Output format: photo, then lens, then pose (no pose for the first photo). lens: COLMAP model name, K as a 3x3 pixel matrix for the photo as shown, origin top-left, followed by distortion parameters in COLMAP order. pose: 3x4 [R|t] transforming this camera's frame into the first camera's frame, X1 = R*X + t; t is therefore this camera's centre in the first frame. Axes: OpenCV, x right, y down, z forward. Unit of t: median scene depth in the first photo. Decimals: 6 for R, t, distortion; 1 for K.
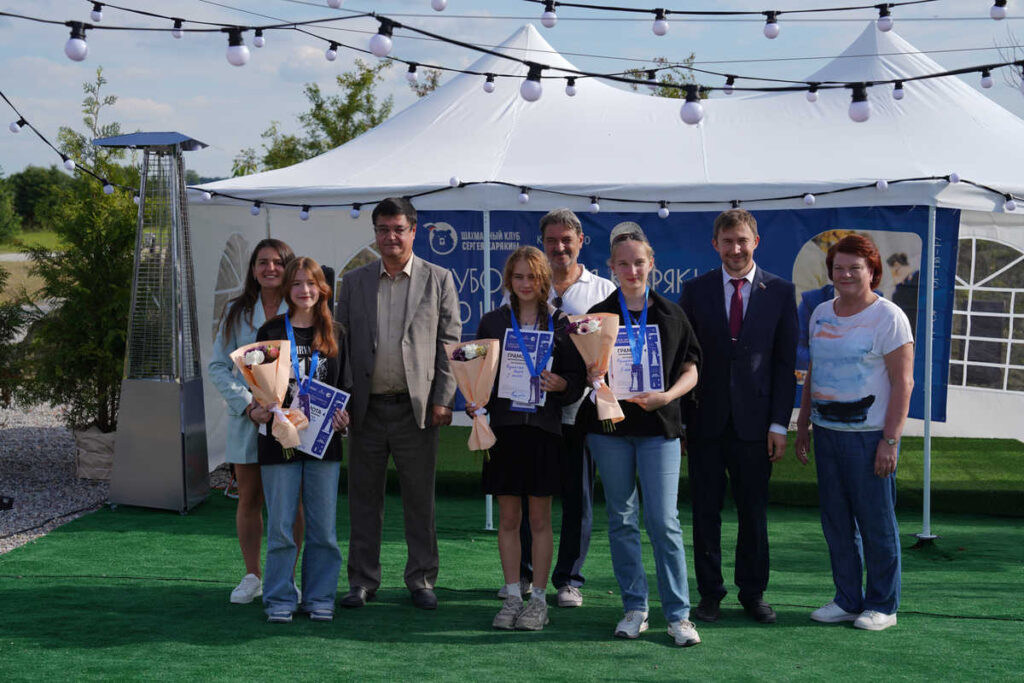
lens RADIAL K [[1650.4, 0, 514.8], [0, 1650.4, 347.6], [0, 0, 1]] dist [0.222040, -0.008312]
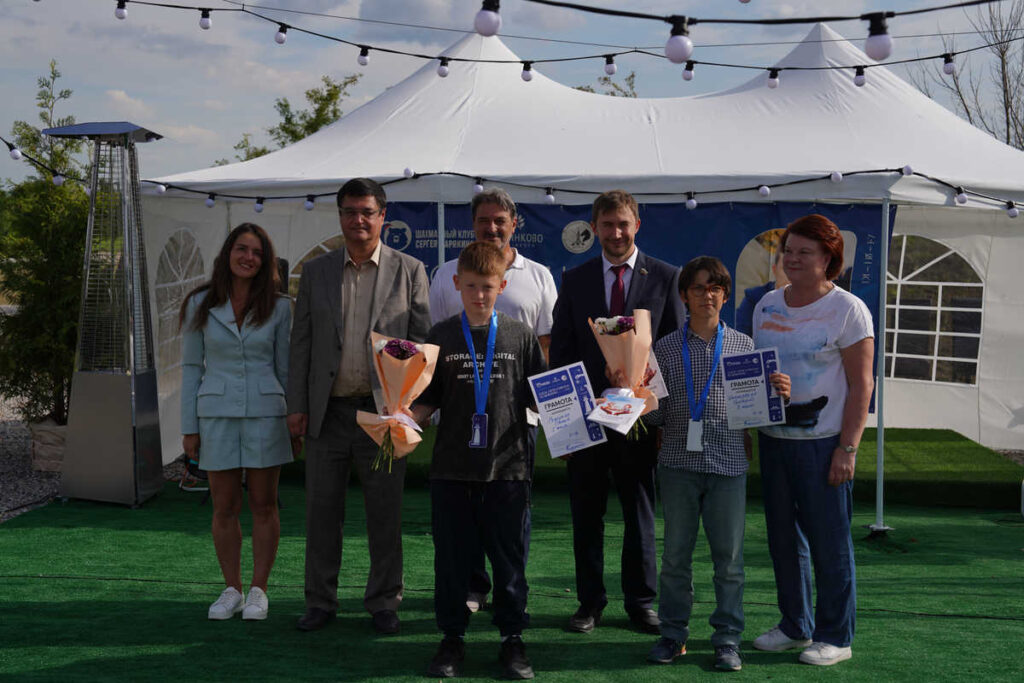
lens RADIAL K [[1486.1, 0, 509.1], [0, 1486.1, 341.7], [0, 0, 1]] dist [0.167883, 0.044114]
pose [[0.999665, 0.000468, 0.025879, 0.000503], [-0.000401, 0.999997, -0.002580, 0.003557], [-0.025880, 0.002569, 0.999662, 0.103219]]
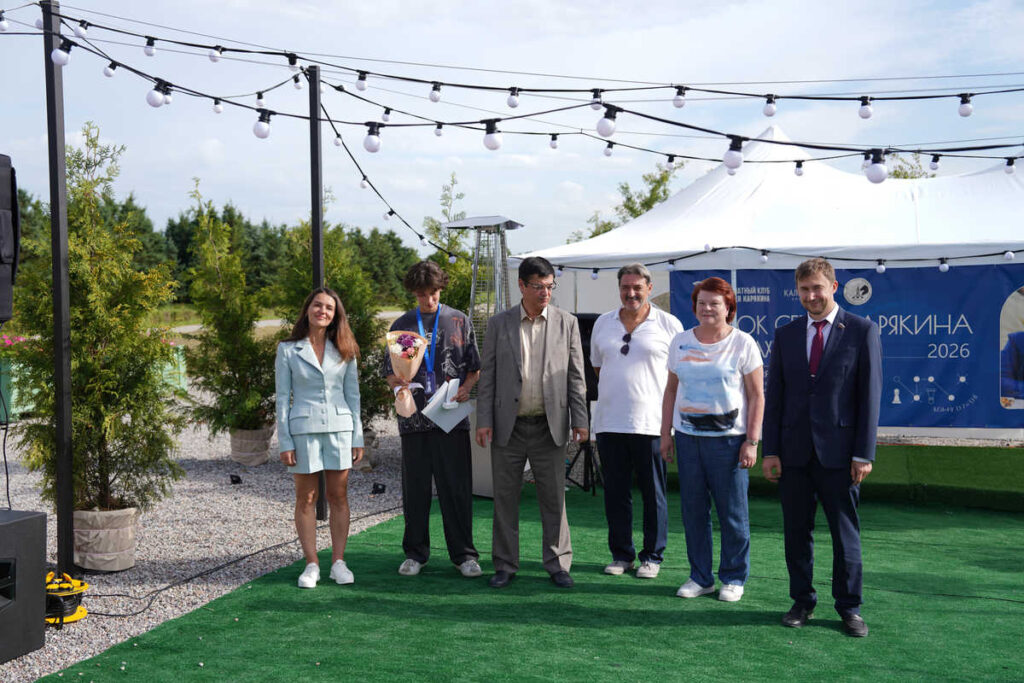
lens RADIAL K [[1205.5, 0, 512.0], [0, 1205.5, 341.5], [0, 0, 1]] dist [0.095911, 0.018222]
pose [[0.975858, -0.001112, -0.218403, 0.019180], [-0.005093, 0.999599, -0.027845, -0.000865], [0.218347, 0.028285, 0.975461, 0.058899]]
